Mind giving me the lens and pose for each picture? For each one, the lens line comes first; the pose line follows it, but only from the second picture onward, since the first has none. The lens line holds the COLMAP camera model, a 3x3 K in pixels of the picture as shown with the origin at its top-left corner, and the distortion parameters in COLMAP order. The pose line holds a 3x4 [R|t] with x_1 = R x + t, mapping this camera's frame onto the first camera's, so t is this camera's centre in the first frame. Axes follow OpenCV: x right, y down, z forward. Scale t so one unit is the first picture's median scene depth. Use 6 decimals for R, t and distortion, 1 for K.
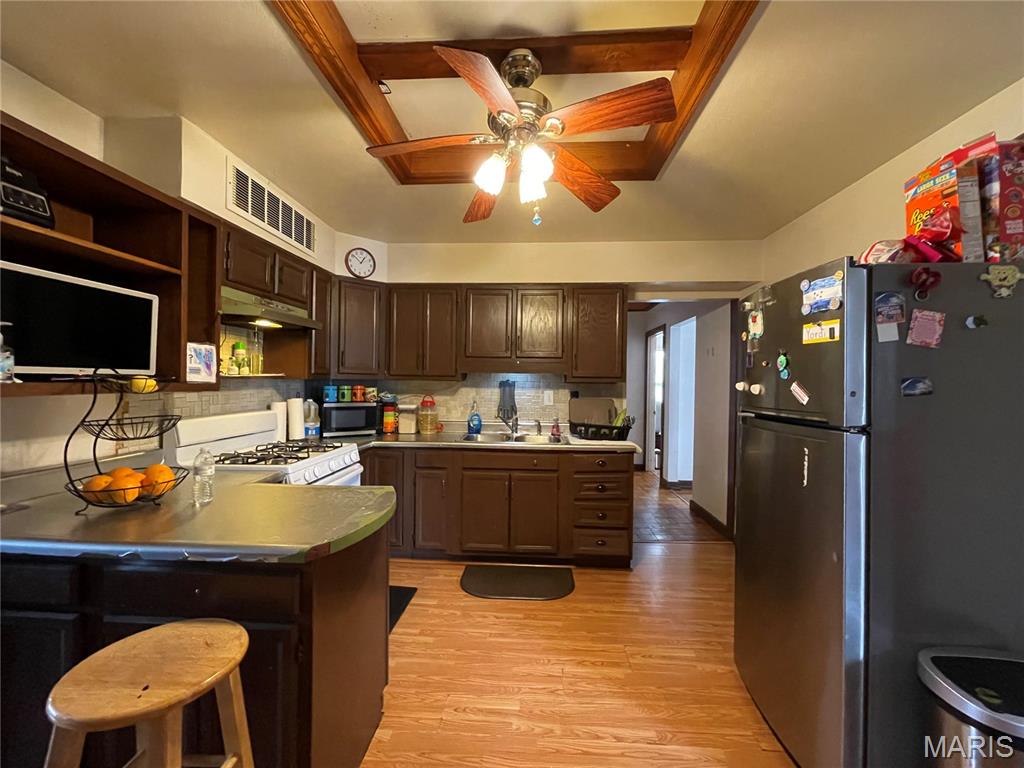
lens RADIAL K [[418.9, 0, 512.2], [0, 418.9, 383.6], [0, 0, 1]] dist [-0.003266, 0.001059]
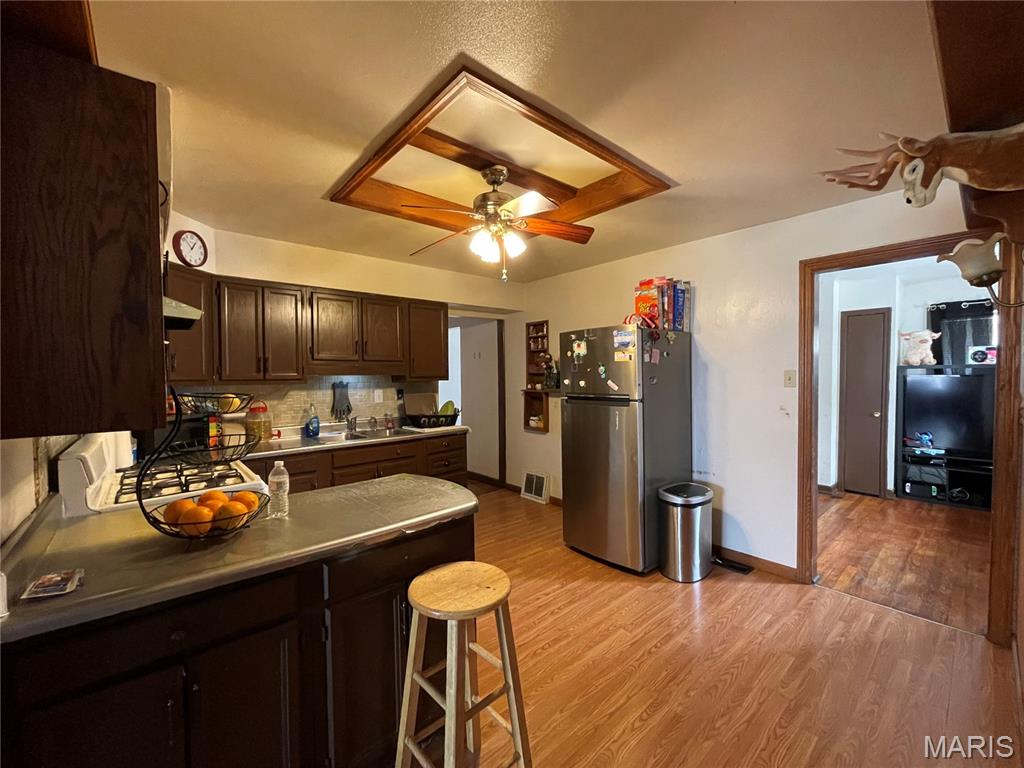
lens RADIAL K [[418.9, 0, 516.7], [0, 418.9, 382.8], [0, 0, 1]] dist [-0.003266, 0.001059]
pose [[0.709441, -0.035610, 0.703864, -0.868221], [0.024930, 0.999366, 0.025431, -0.042120], [-0.704323, -0.000494, 0.709879, -0.097673]]
